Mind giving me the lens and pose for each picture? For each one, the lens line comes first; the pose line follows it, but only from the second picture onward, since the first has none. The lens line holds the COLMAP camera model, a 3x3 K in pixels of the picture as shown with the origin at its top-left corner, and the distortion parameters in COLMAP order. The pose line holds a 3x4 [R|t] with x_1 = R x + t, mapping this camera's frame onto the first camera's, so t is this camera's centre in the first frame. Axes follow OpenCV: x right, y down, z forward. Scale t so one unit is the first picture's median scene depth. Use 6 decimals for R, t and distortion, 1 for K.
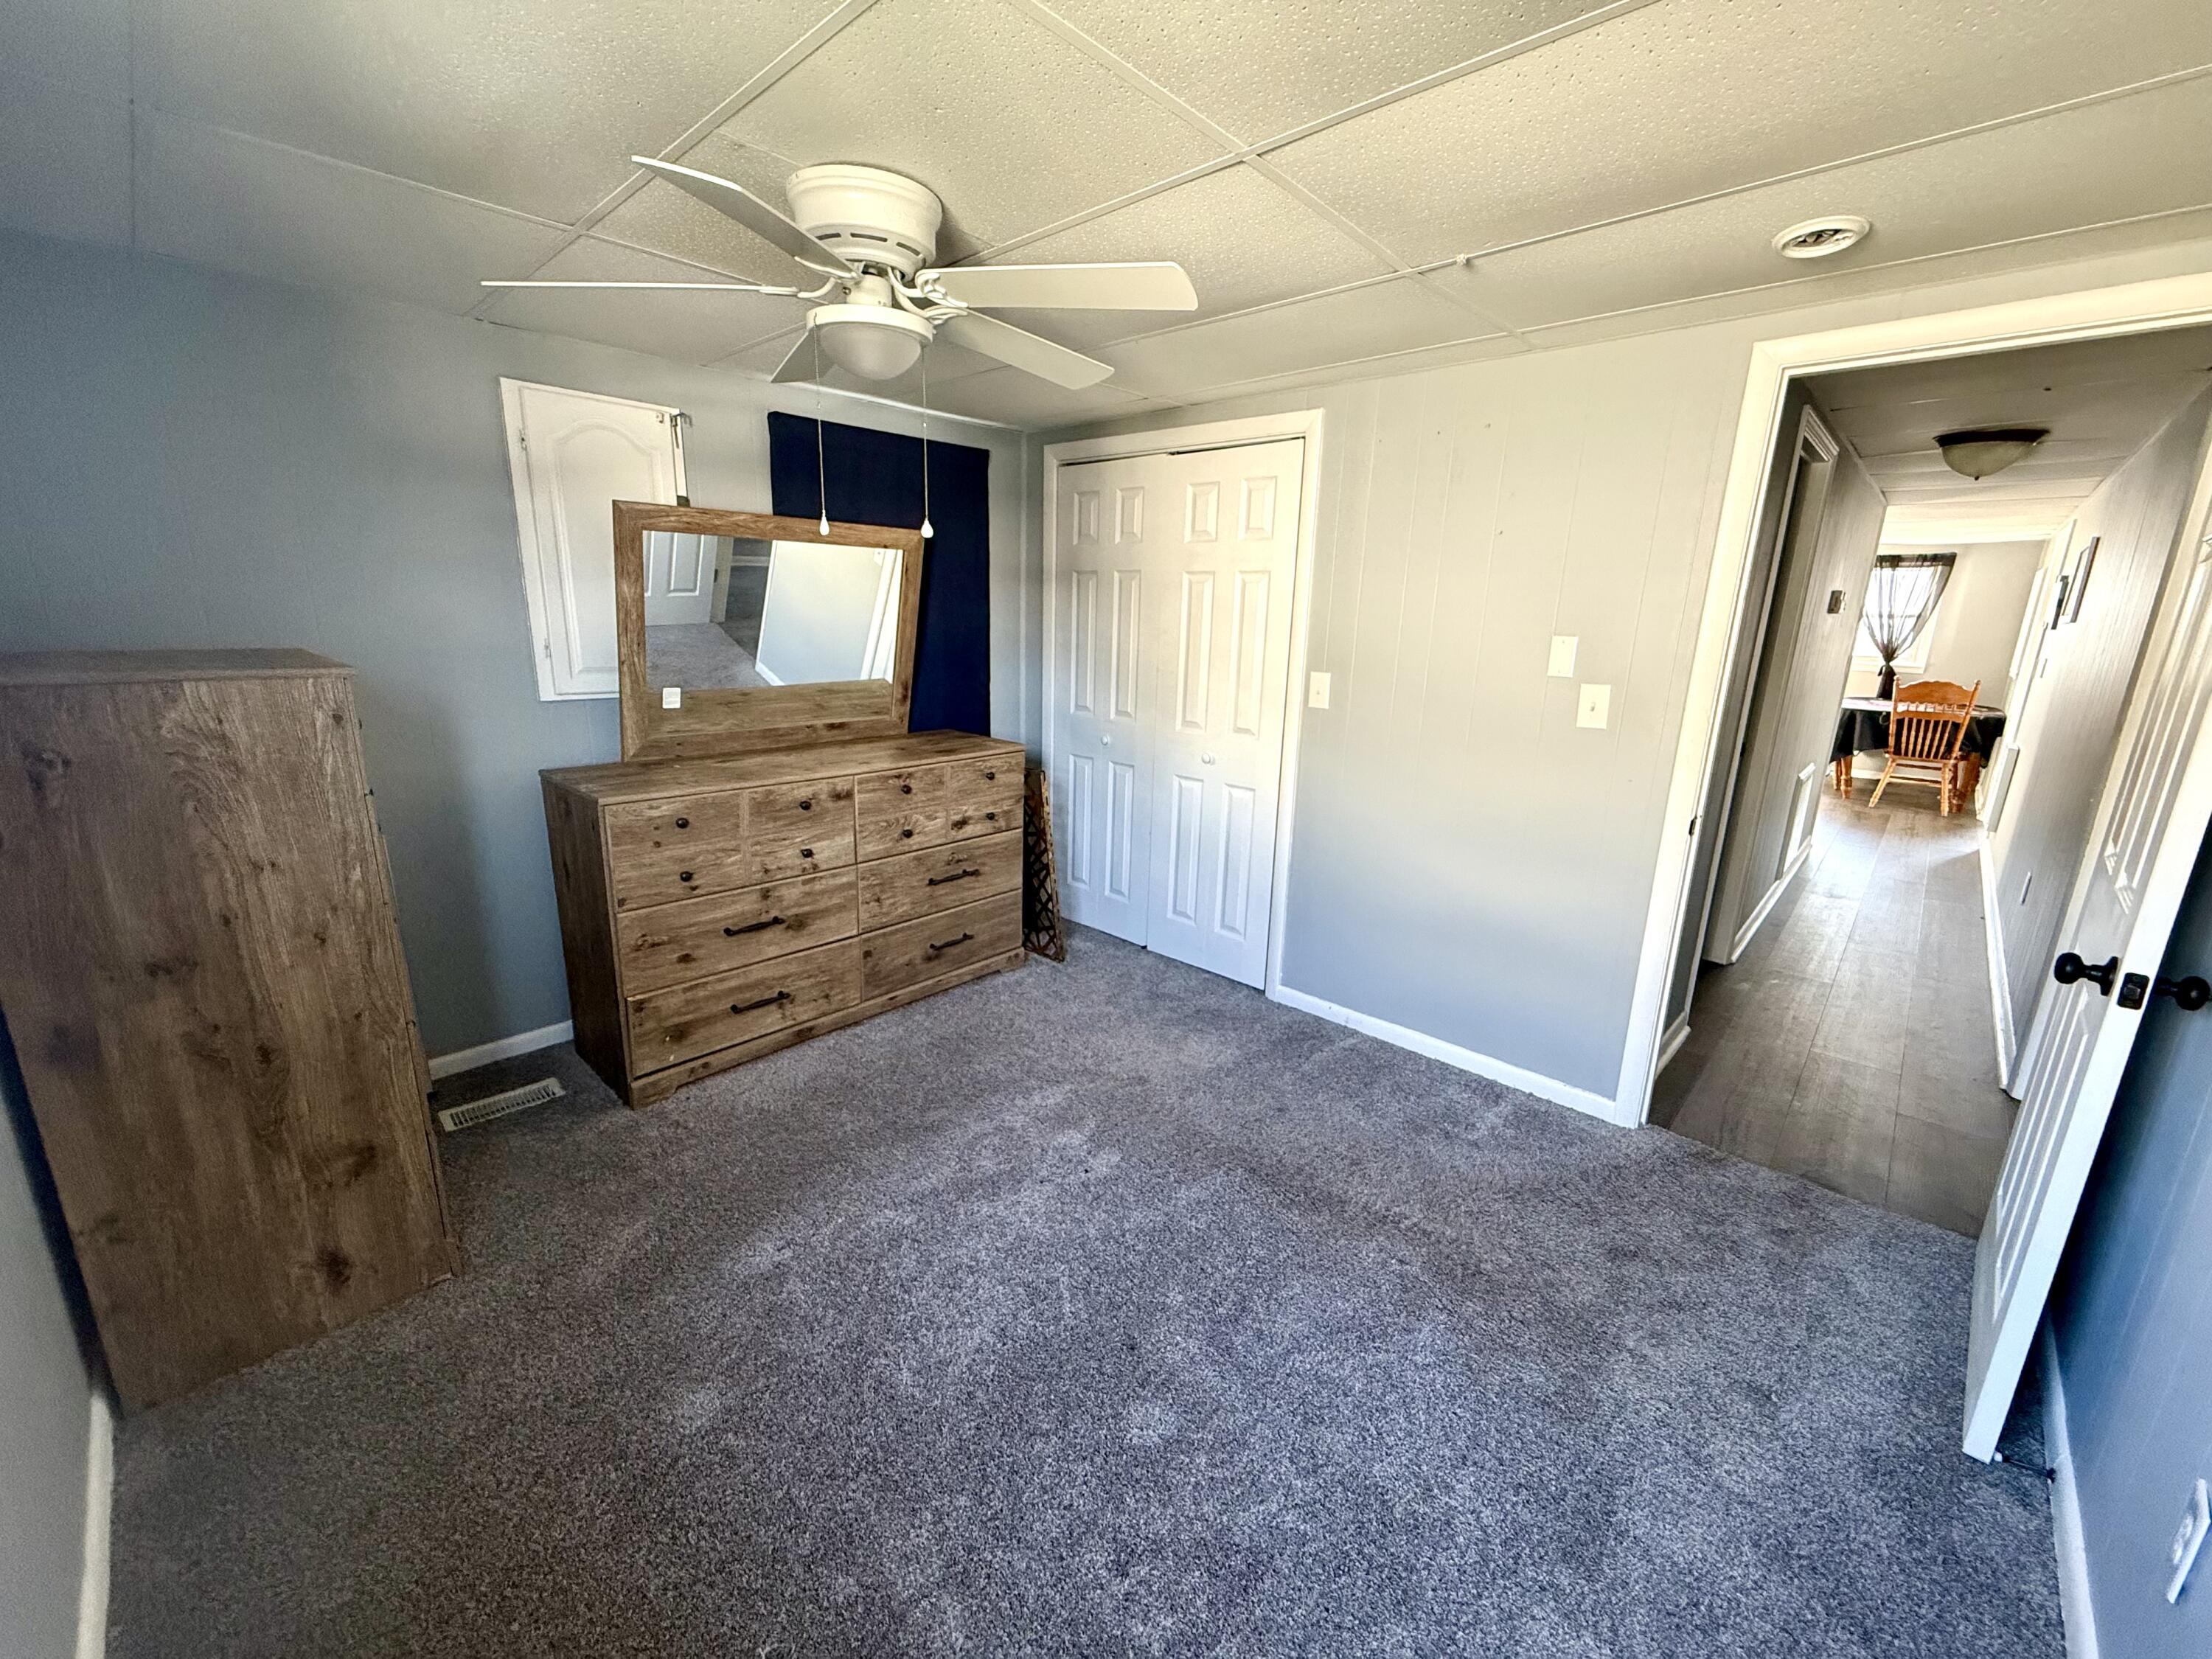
lens RADIAL K [[882.3, 0, 1098.1], [0, 882.3, 827.2], [0, 0, 1]] dist [0.000635, -0.000948]
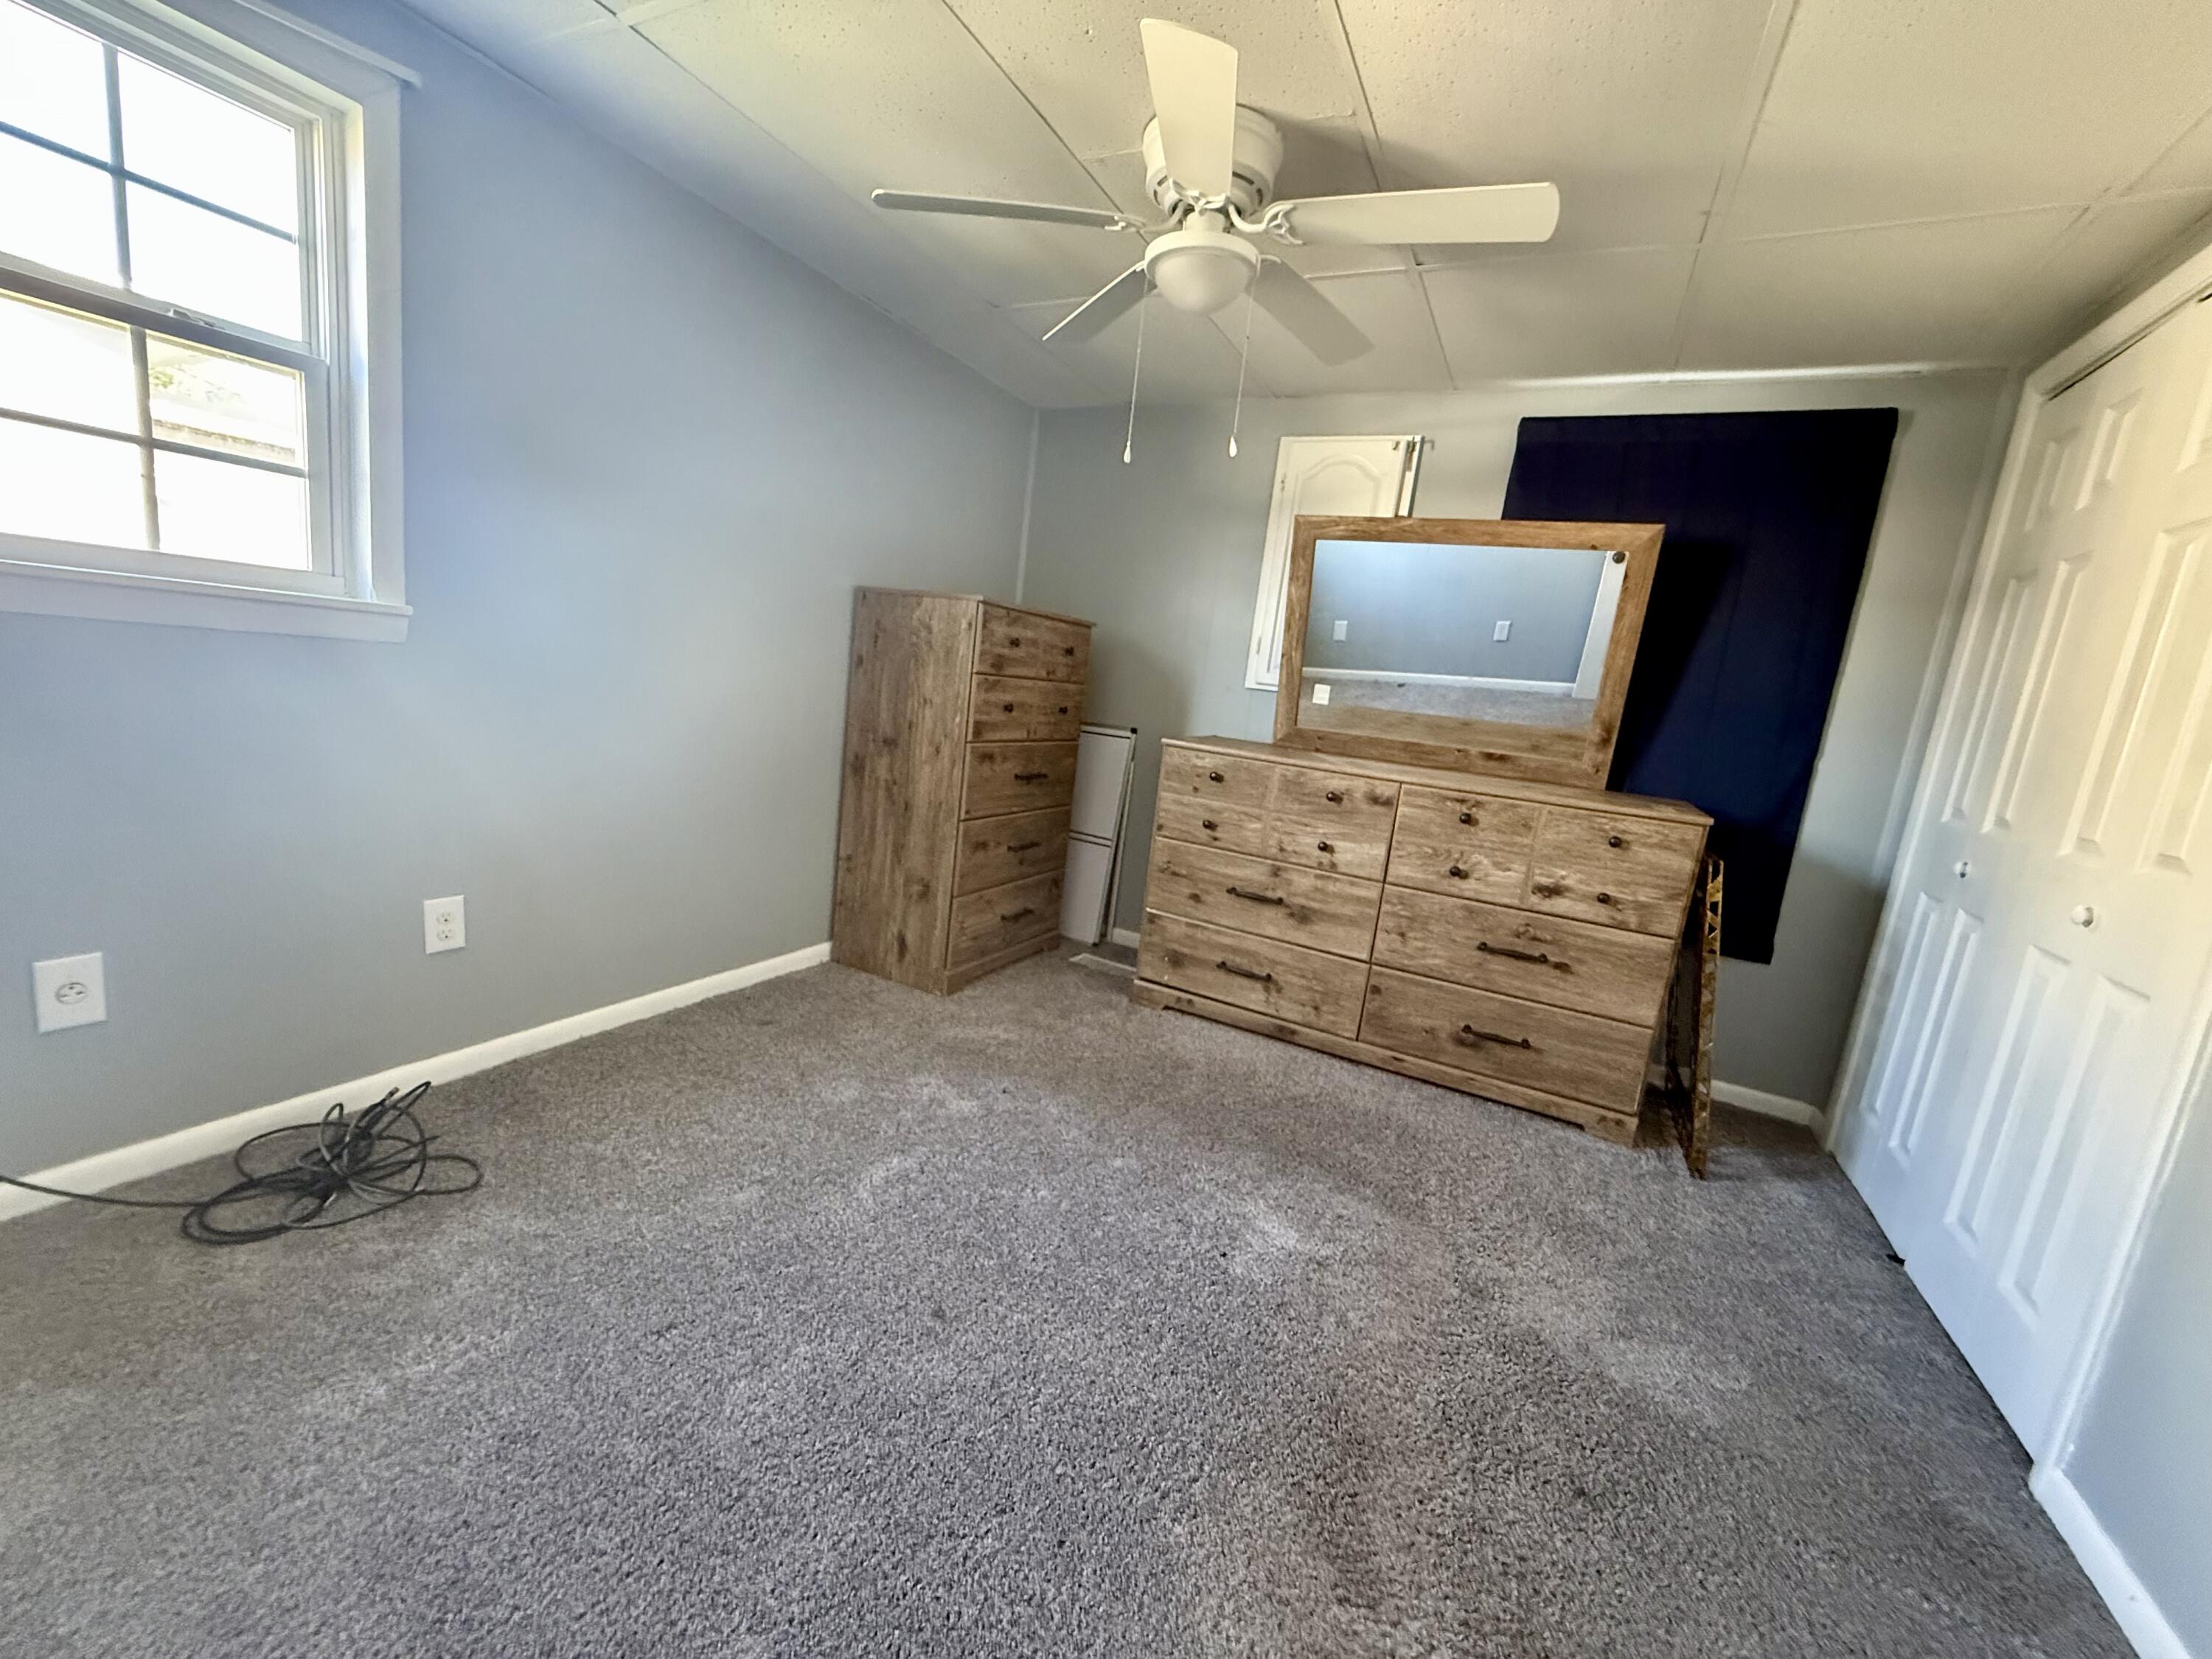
lens RADIAL K [[882.3, 0, 1098.5], [0, 882.3, 831.2], [0, 0, 1]] dist [0.000635, -0.000948]
pose [[0.279016, 0.174859, -0.944232, 0.492448], [-0.333975, 0.939569, 0.075307, 0.022299], [0.900339, 0.294338, 0.320553, 0.445954]]
